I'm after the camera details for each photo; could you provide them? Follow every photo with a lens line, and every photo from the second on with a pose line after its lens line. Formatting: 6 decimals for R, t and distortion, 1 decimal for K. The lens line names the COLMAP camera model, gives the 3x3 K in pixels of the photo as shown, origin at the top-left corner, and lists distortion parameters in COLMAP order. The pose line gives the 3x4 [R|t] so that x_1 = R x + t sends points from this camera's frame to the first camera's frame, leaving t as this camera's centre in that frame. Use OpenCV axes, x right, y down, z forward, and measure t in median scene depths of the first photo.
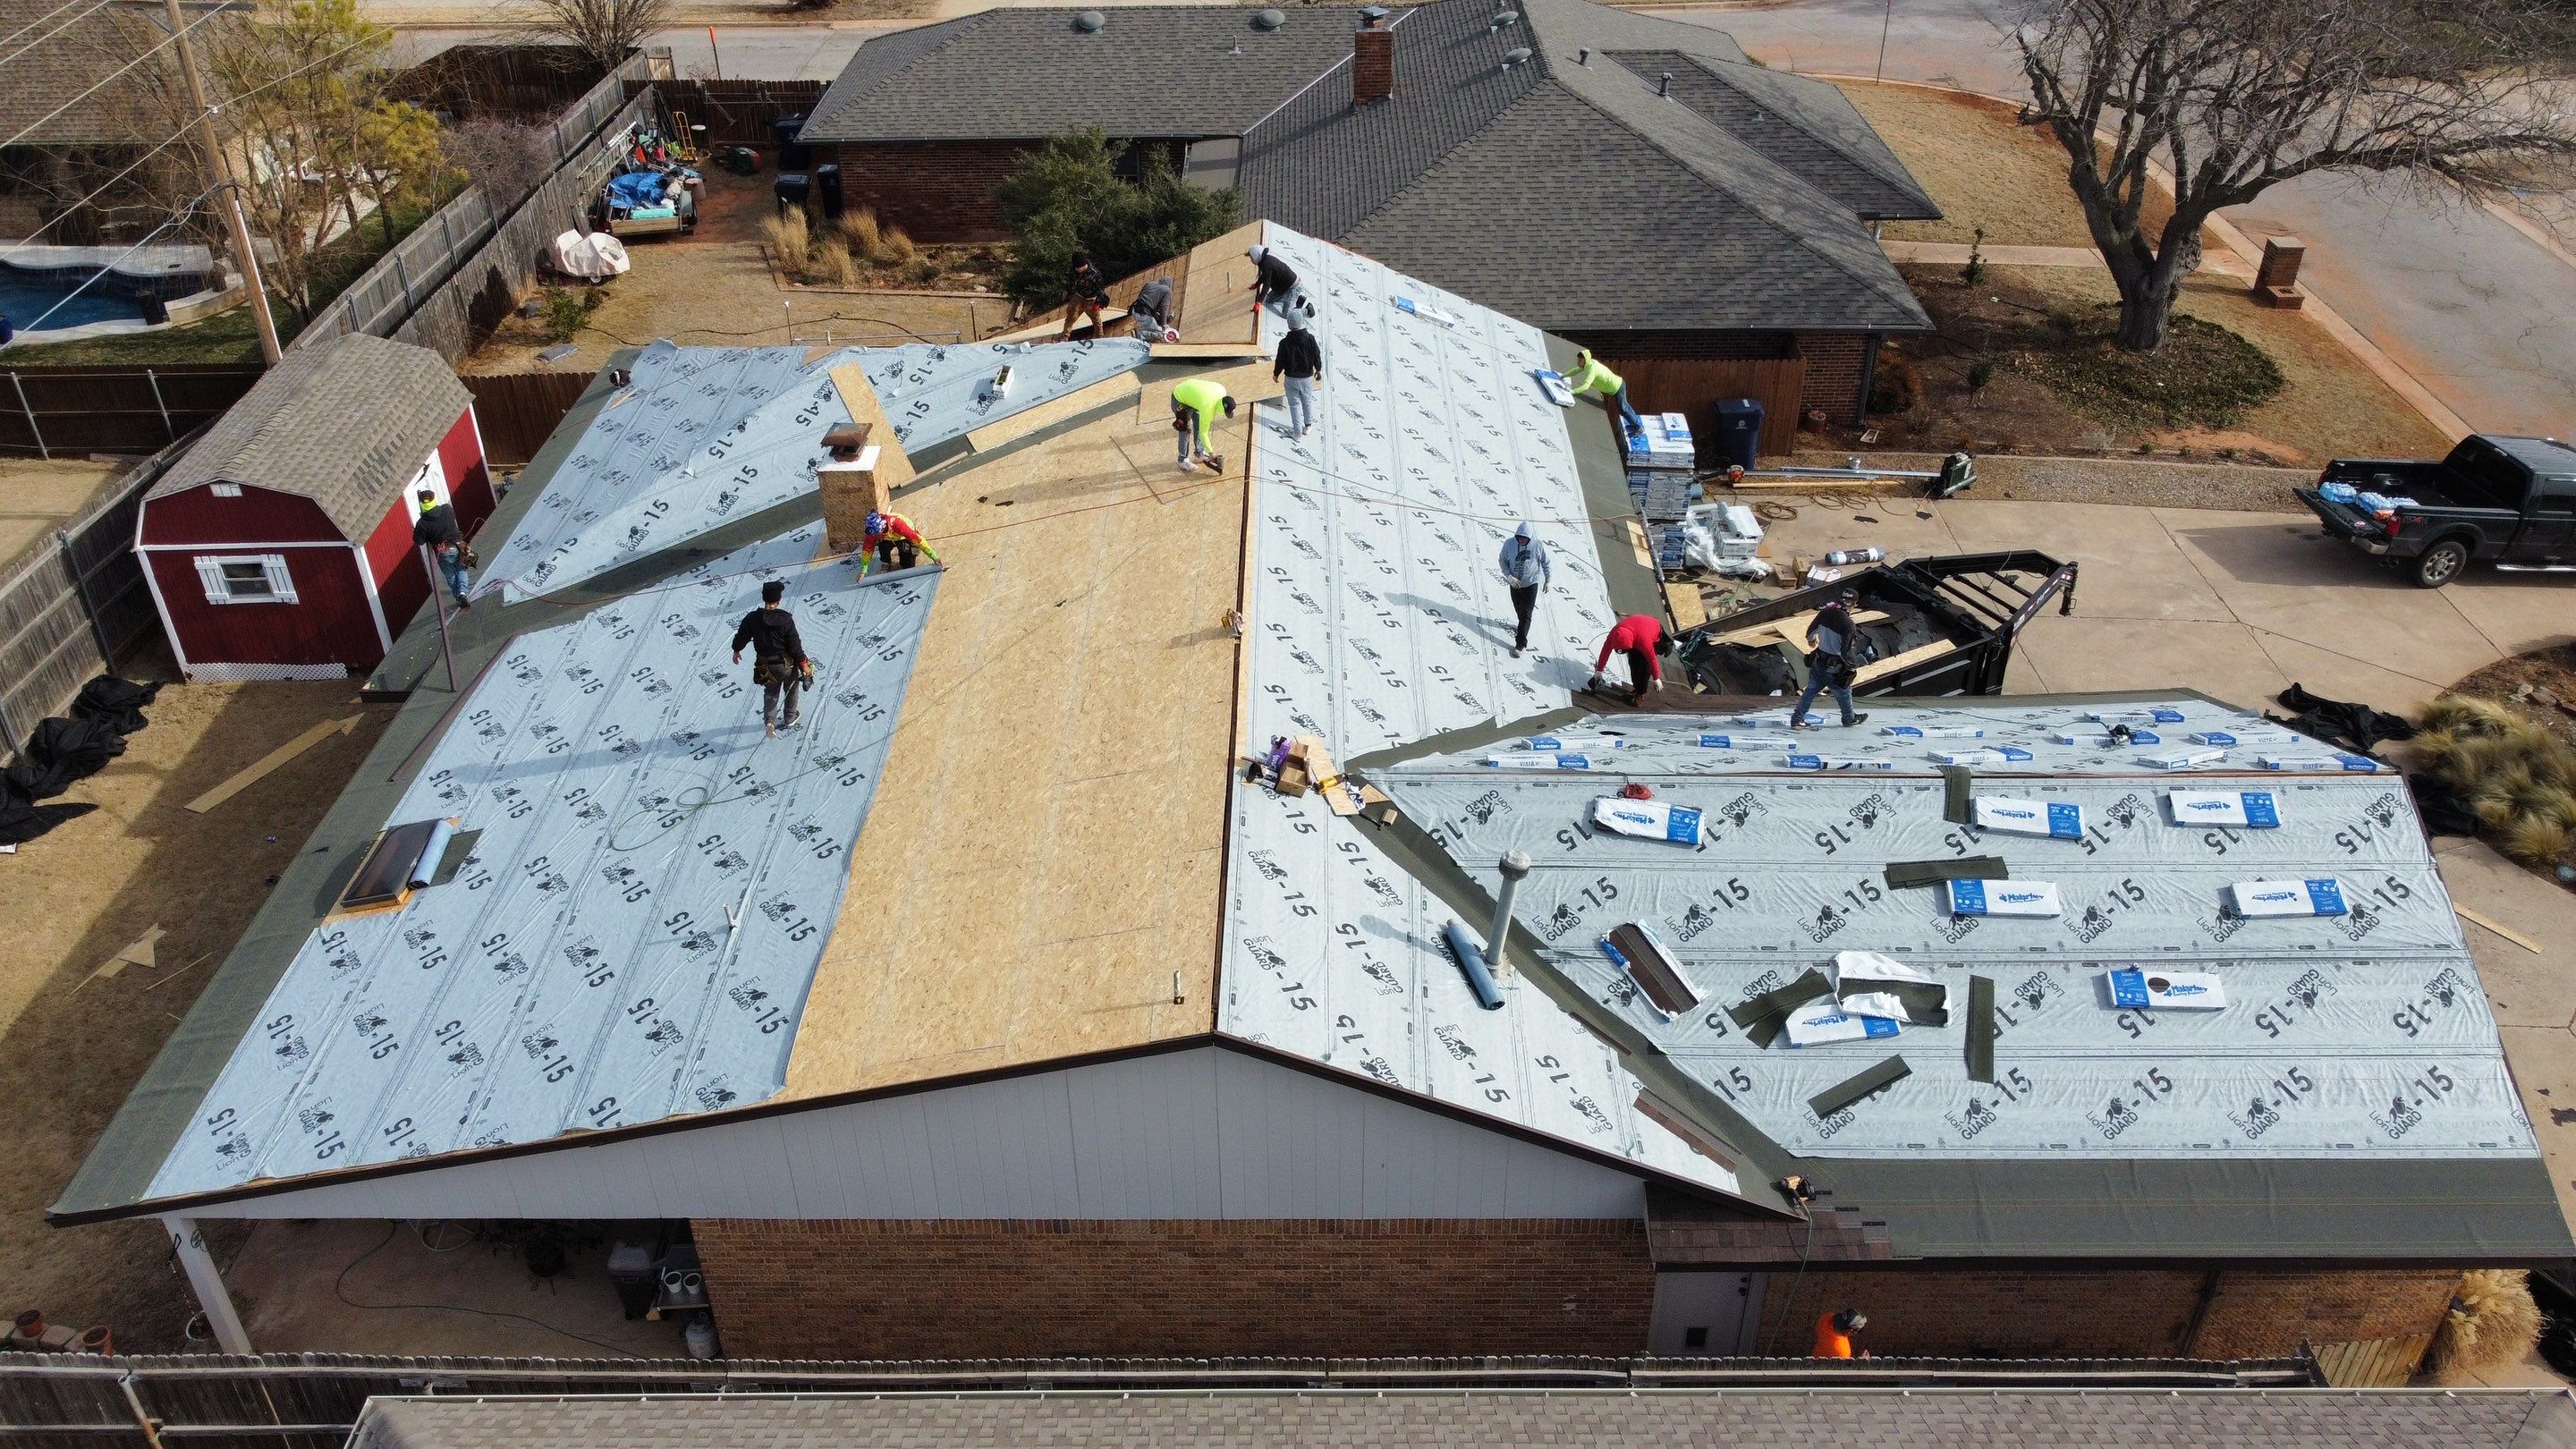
lens RADIAL K [[1953.2, 0, 1294.2], [0, 1953.2, 721.7], [0, 0, 1]] dist [0.000534, -0.006581]
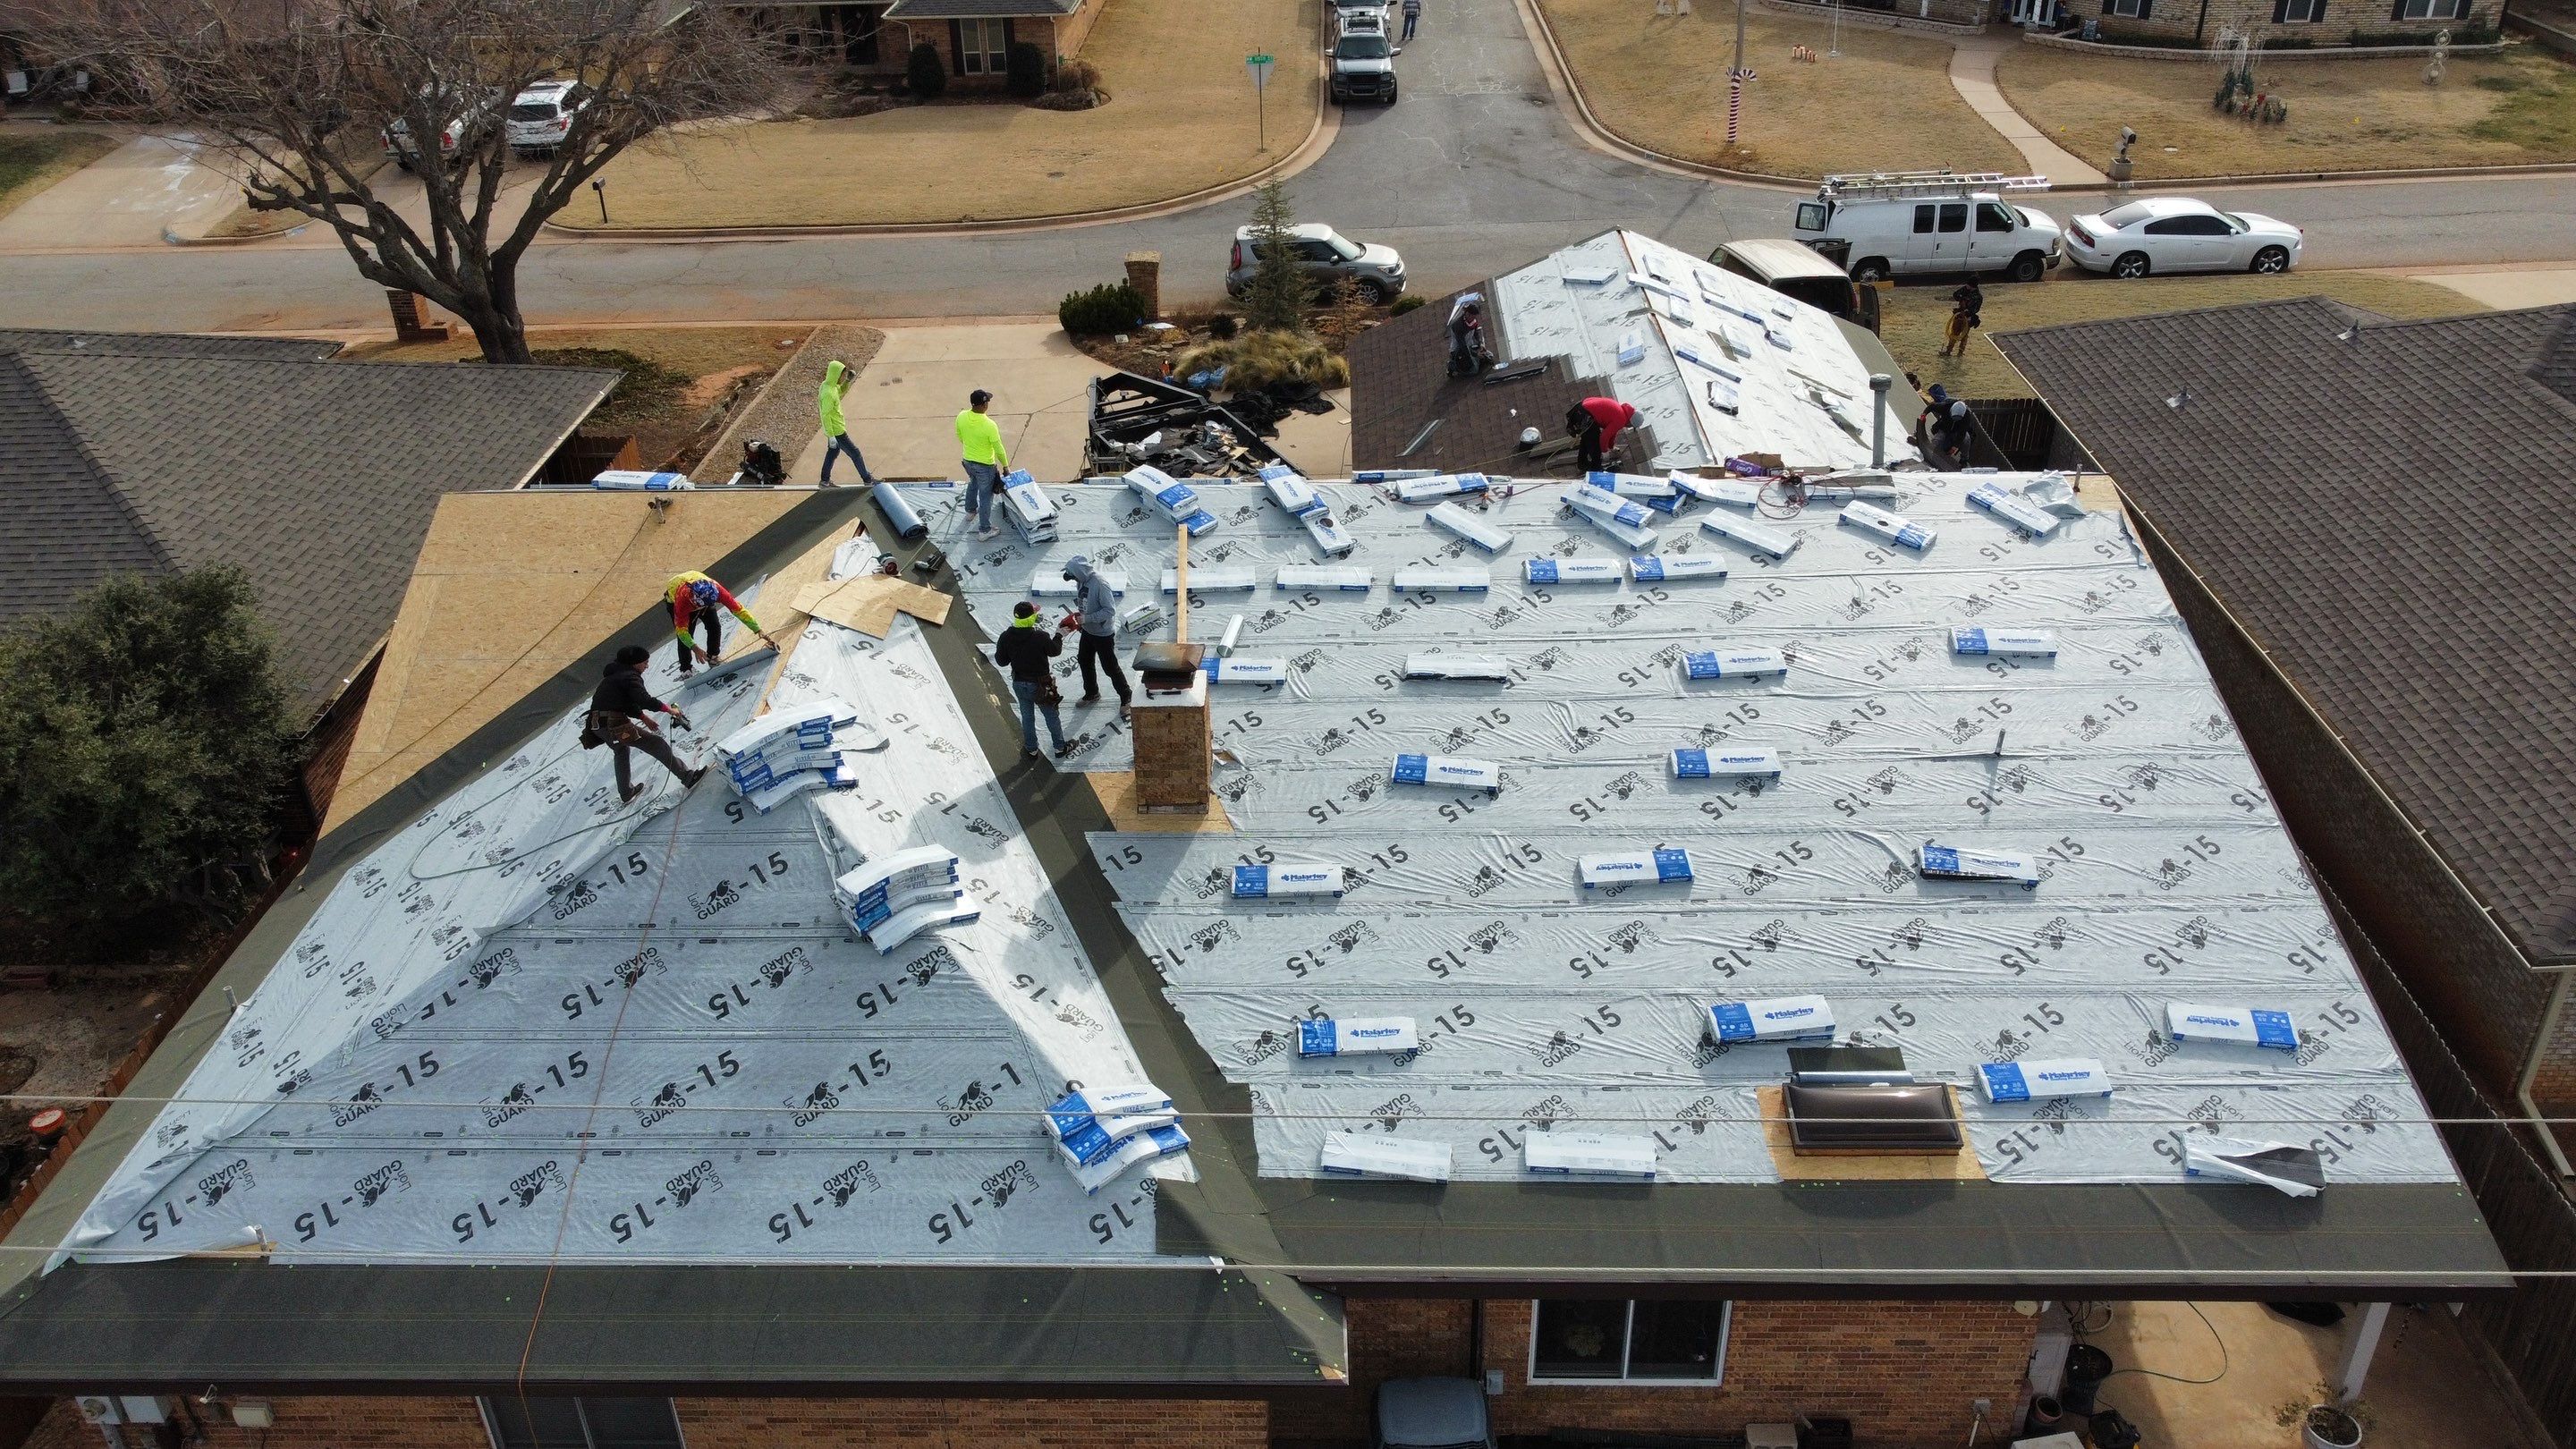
lens RADIAL K [[1953.2, 0, 1282.1], [0, 1953.2, 731.1], [0, 0, 1]] dist [0.000534, -0.006581]
pose [[0.018887, -0.500579, 0.865485, -0.764775], [0.571852, 0.715479, 0.401340, -0.345475], [-0.820139, 0.487349, 0.299771, 0.645031]]
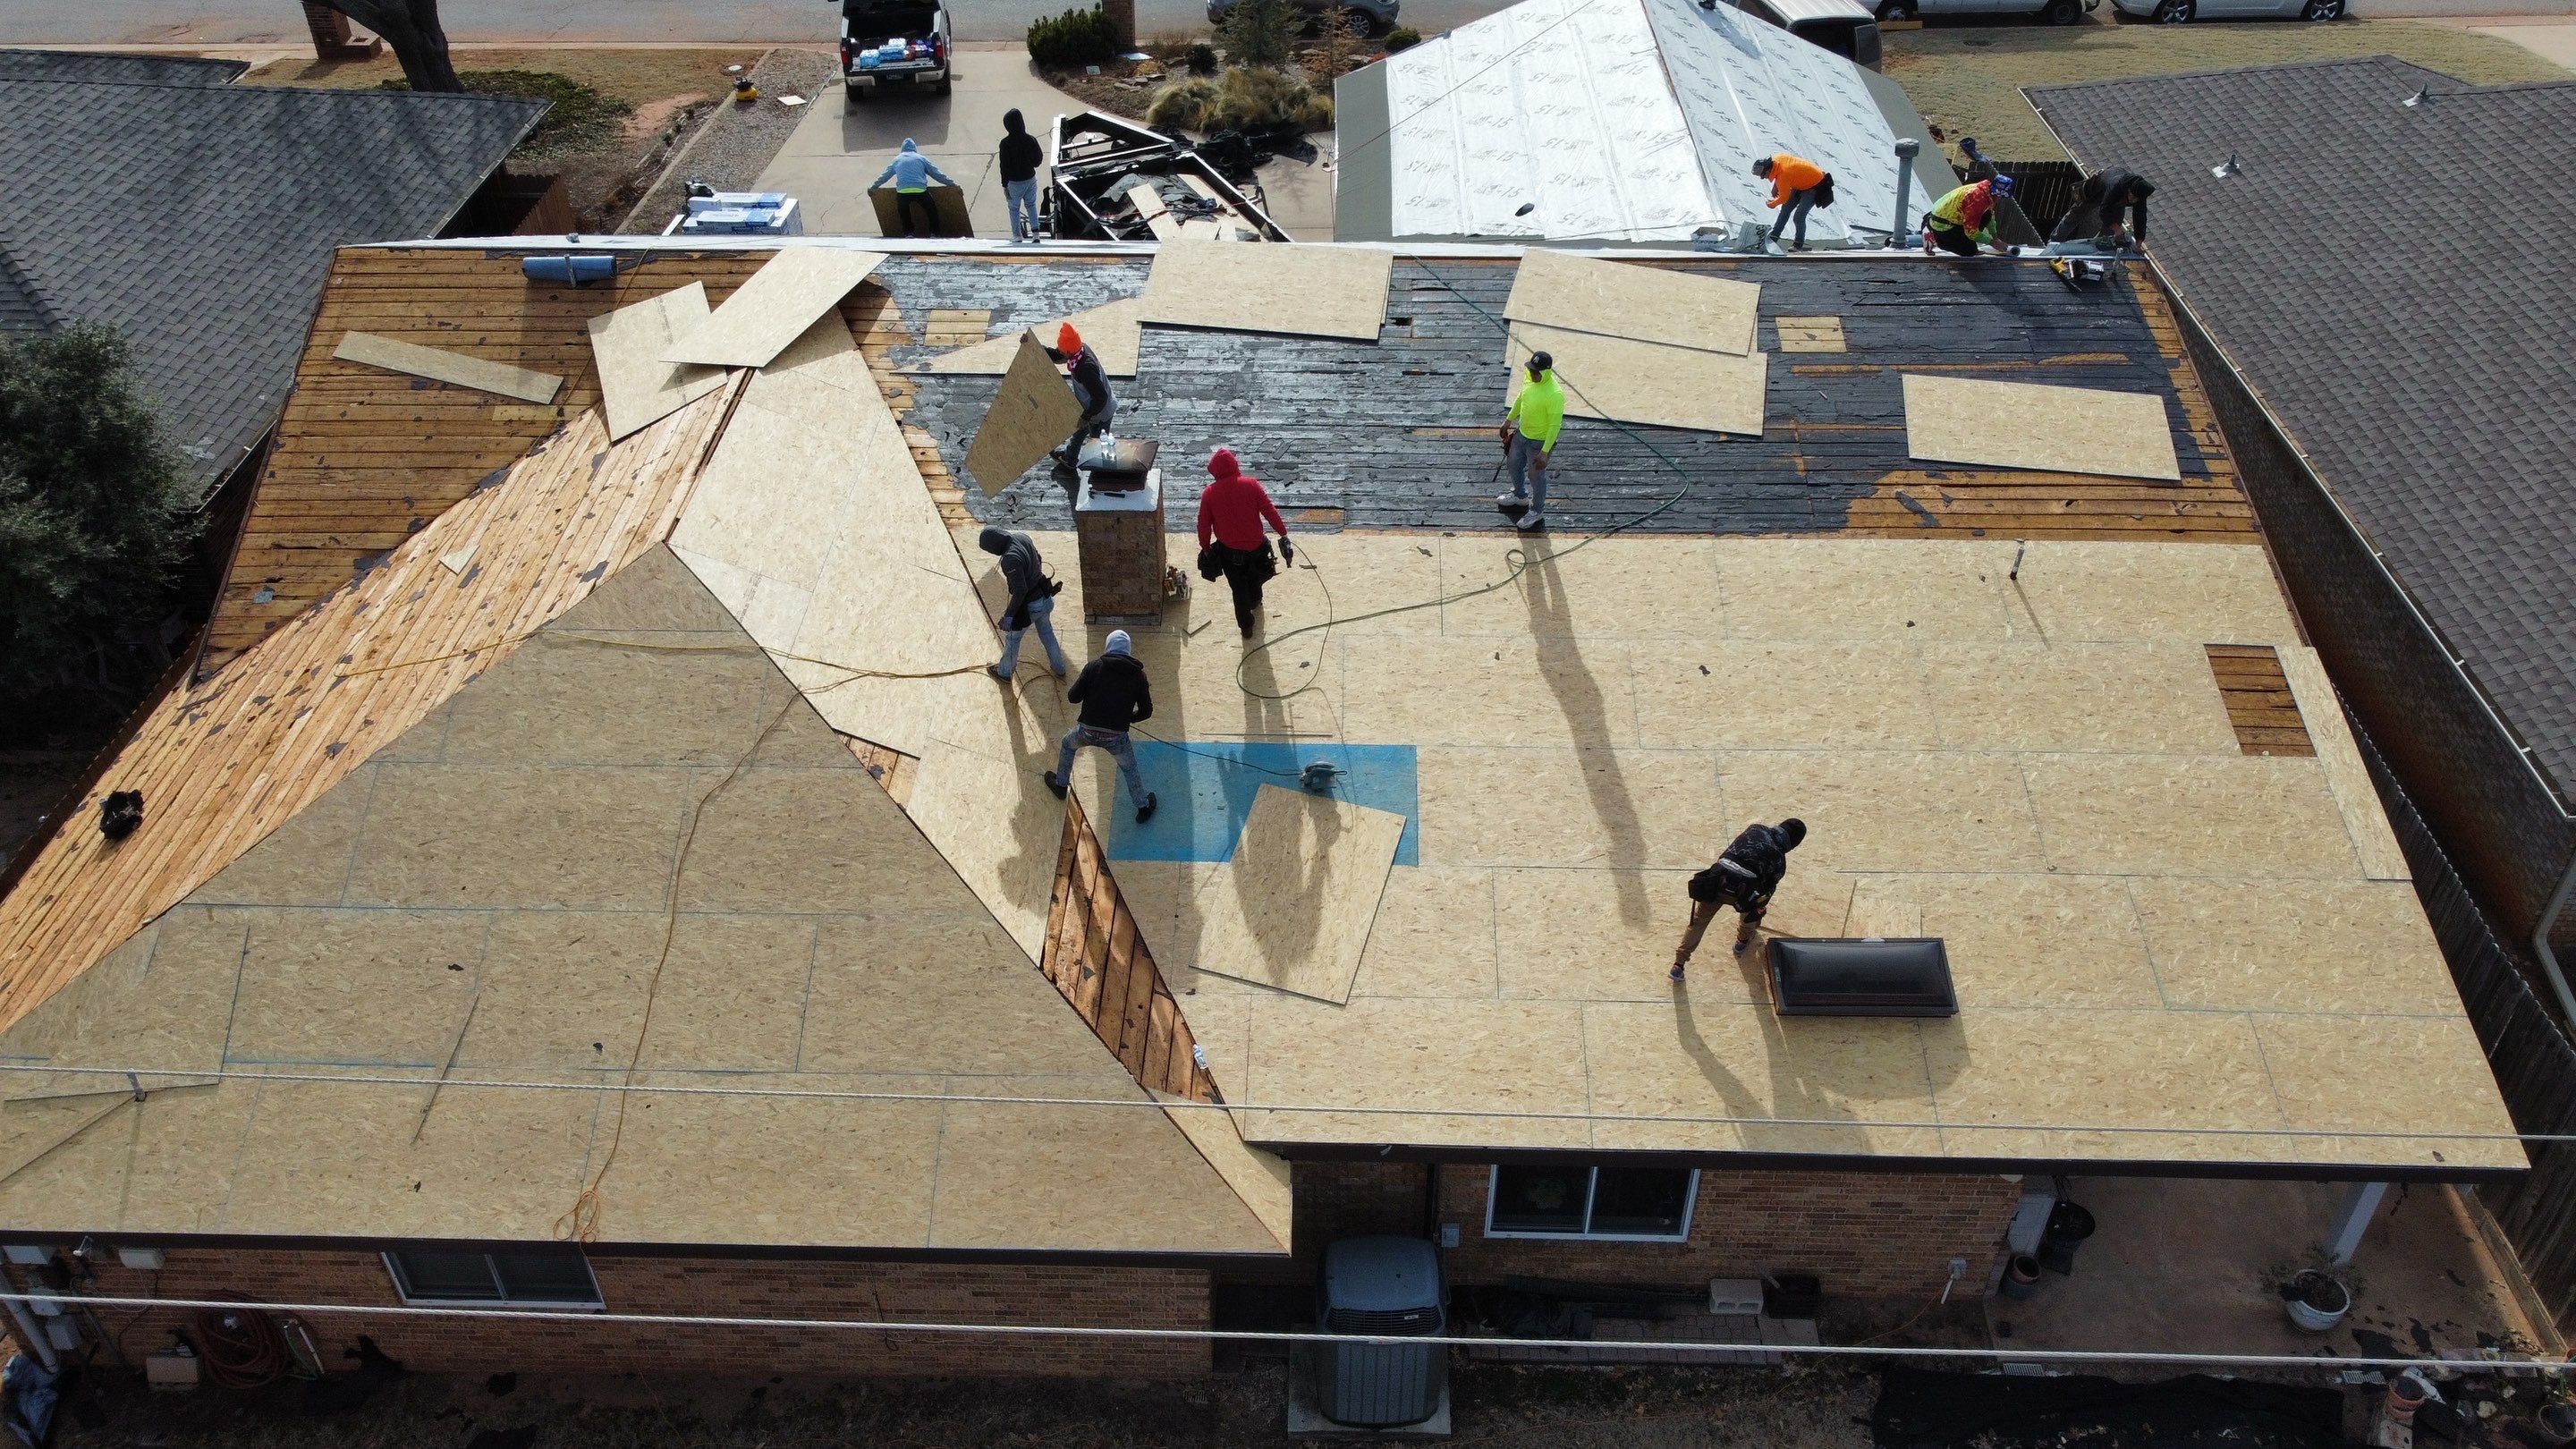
lens RADIAL K [[1953.2, 0, 1284.6], [0, 1953.2, 730.7], [0, 0, 1]] dist [0.000534, -0.006581]
pose [[0.021510, -0.610986, 0.791349, -0.711312], [0.557252, 0.664502, 0.497903, -0.335828], [-0.830065, 0.430271, 0.354766, 0.642097]]
